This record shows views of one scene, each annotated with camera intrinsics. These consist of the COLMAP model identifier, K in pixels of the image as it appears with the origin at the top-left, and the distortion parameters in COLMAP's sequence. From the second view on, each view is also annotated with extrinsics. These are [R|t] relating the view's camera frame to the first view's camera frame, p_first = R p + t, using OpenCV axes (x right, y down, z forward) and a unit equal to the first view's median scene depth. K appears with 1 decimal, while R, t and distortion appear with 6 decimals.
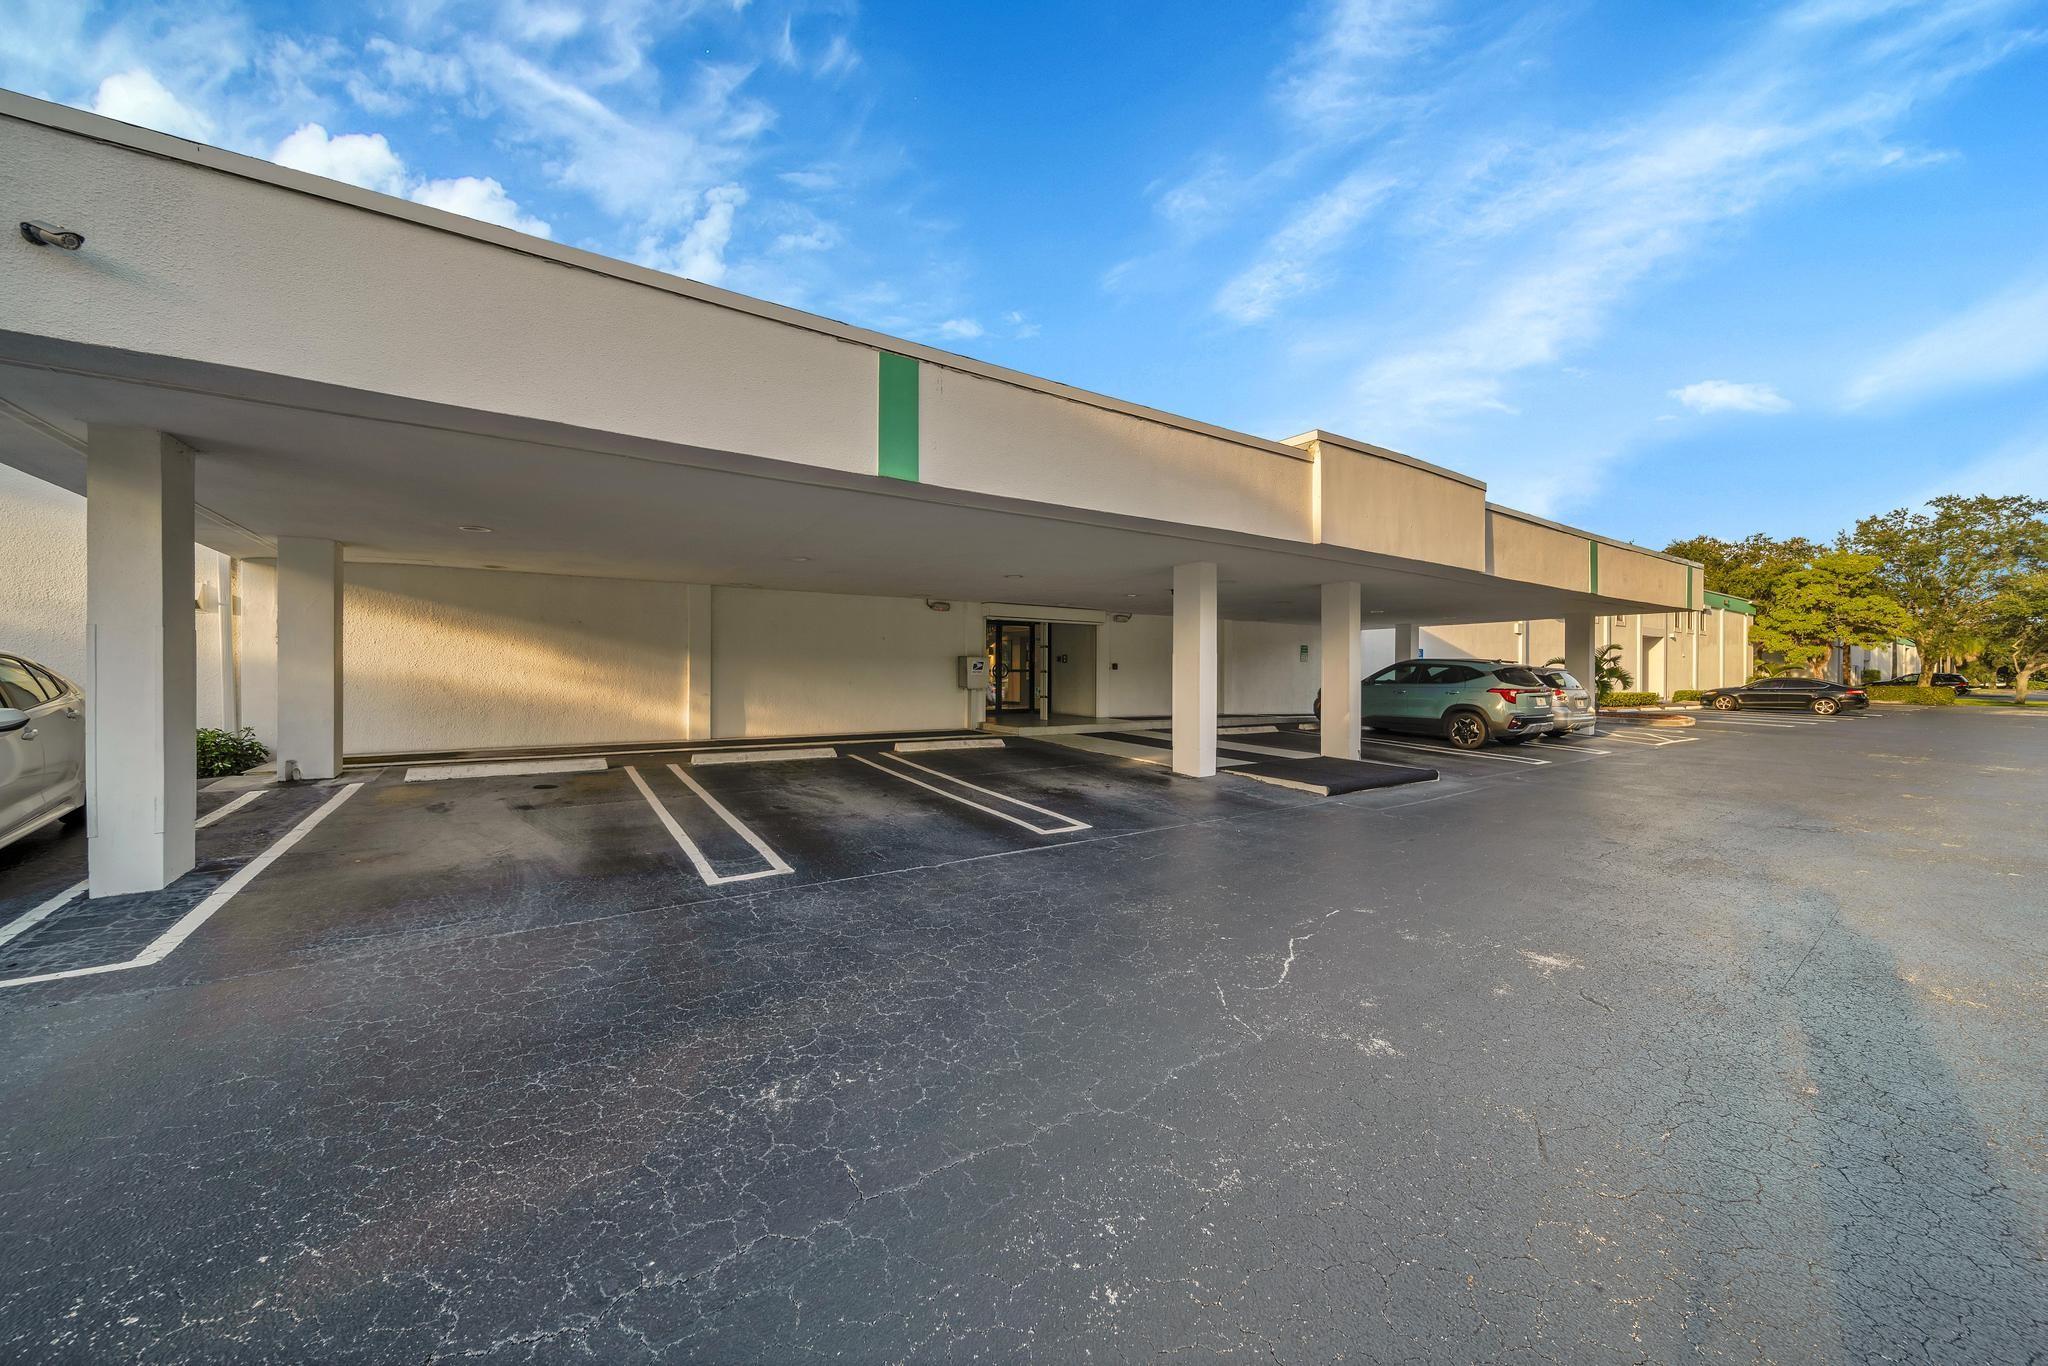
lens RADIAL K [[740.3, 0, 1024.0], [0, 740.3, 683.0], [0, 0, 1]] dist [-0.000389, -0.000006]
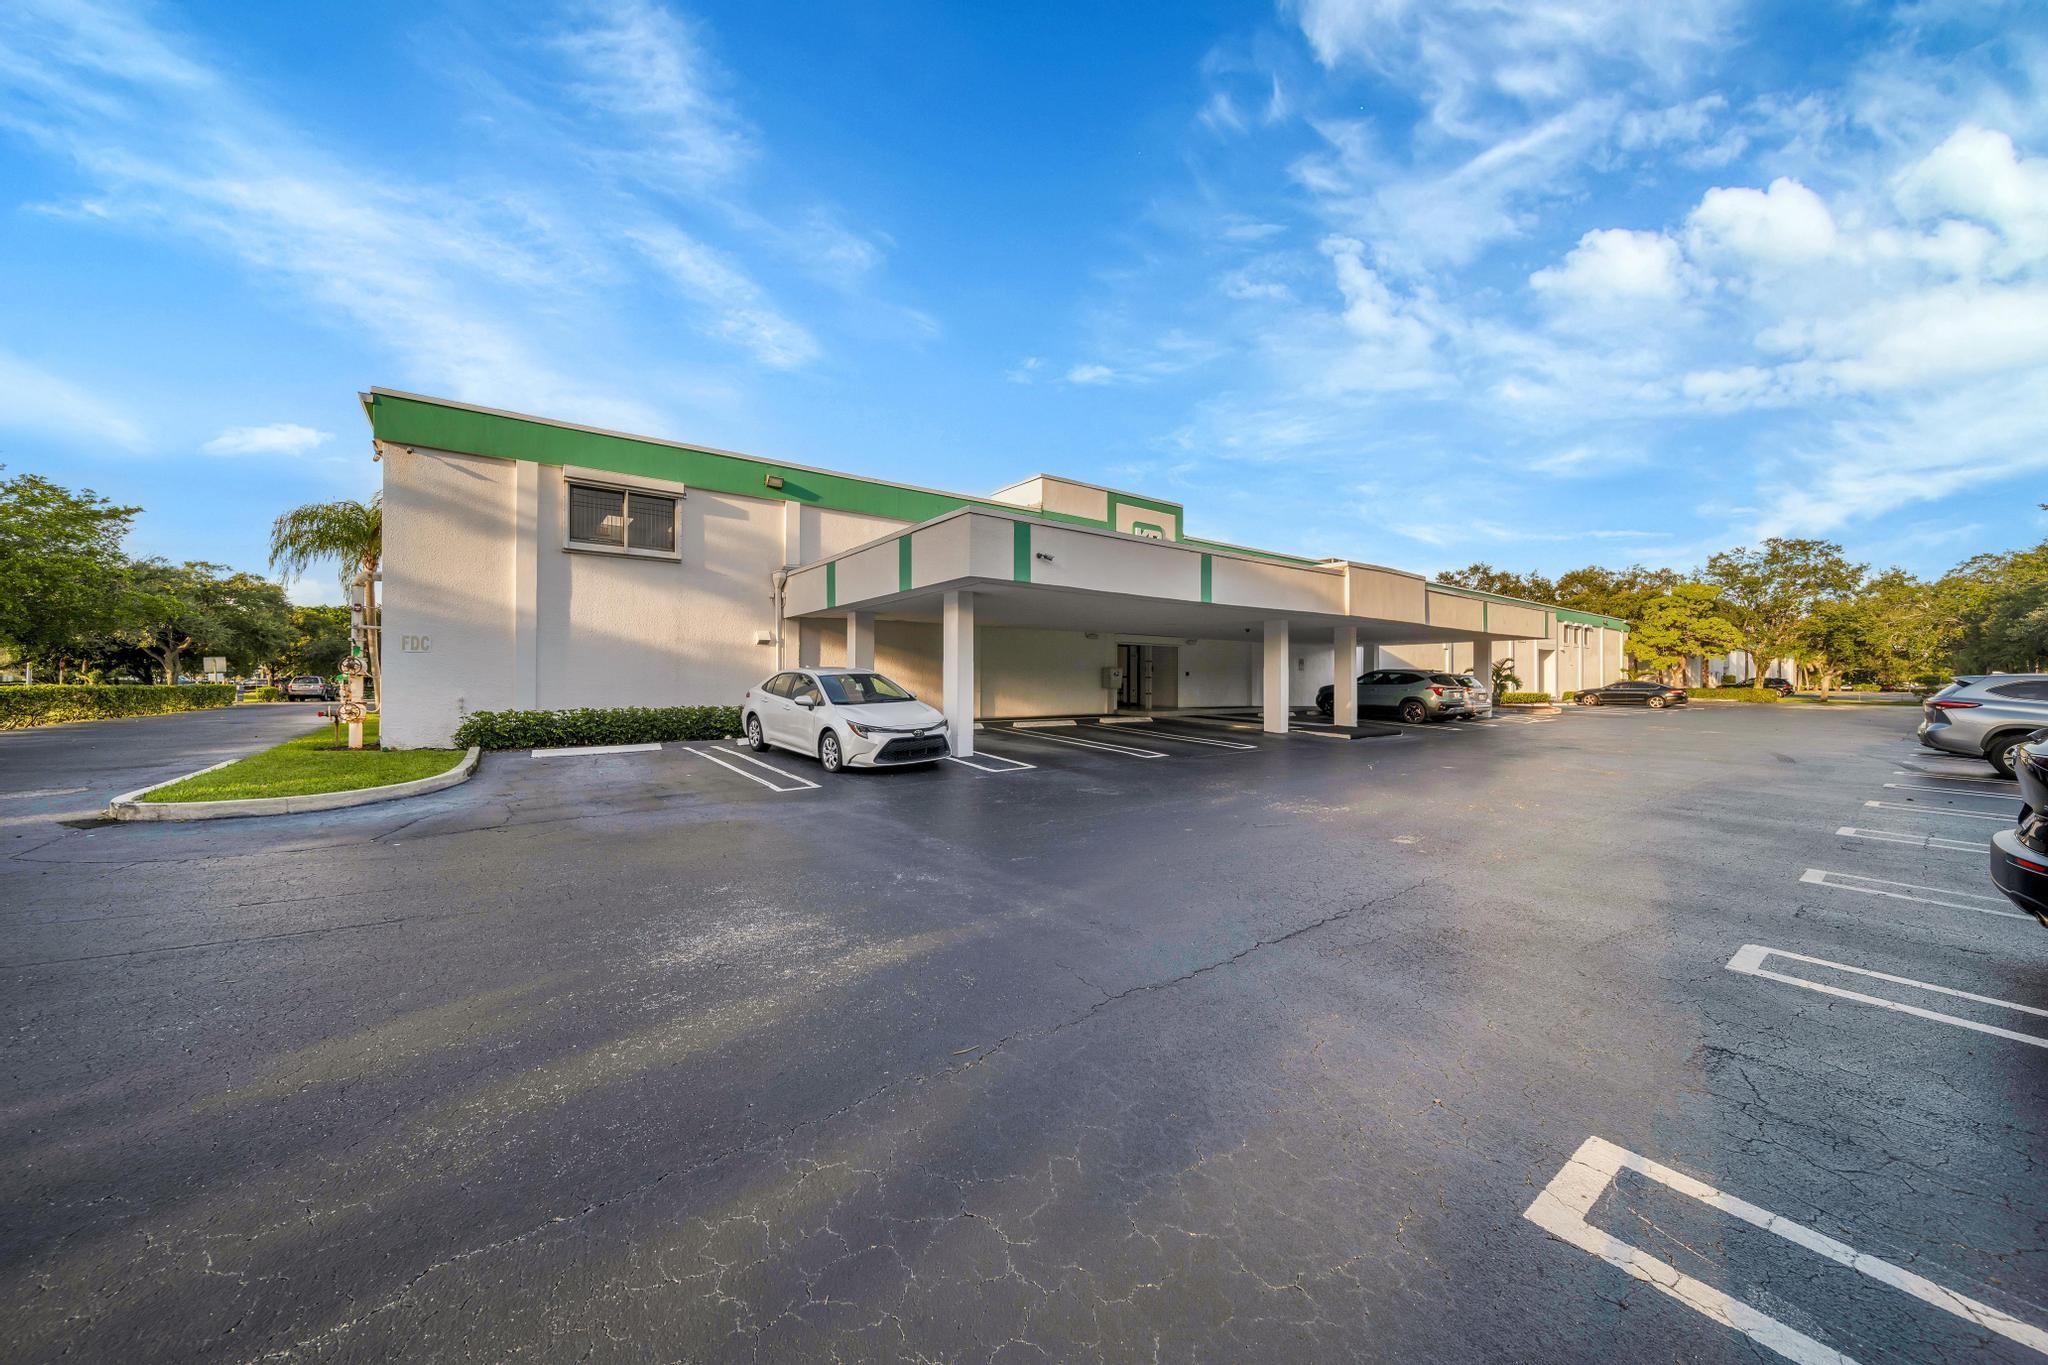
lens RADIAL K [[740.3, 0, 1024.0], [0, 740.3, 682.5], [0, 0, 1]] dist [-0.000389, -0.000006]
pose [[0.997841, -0.001295, 0.065657, -0.239791], [0.001845, 0.999964, -0.008317, 0.005543], [-0.065643, 0.008420, 0.997808, -0.374500]]
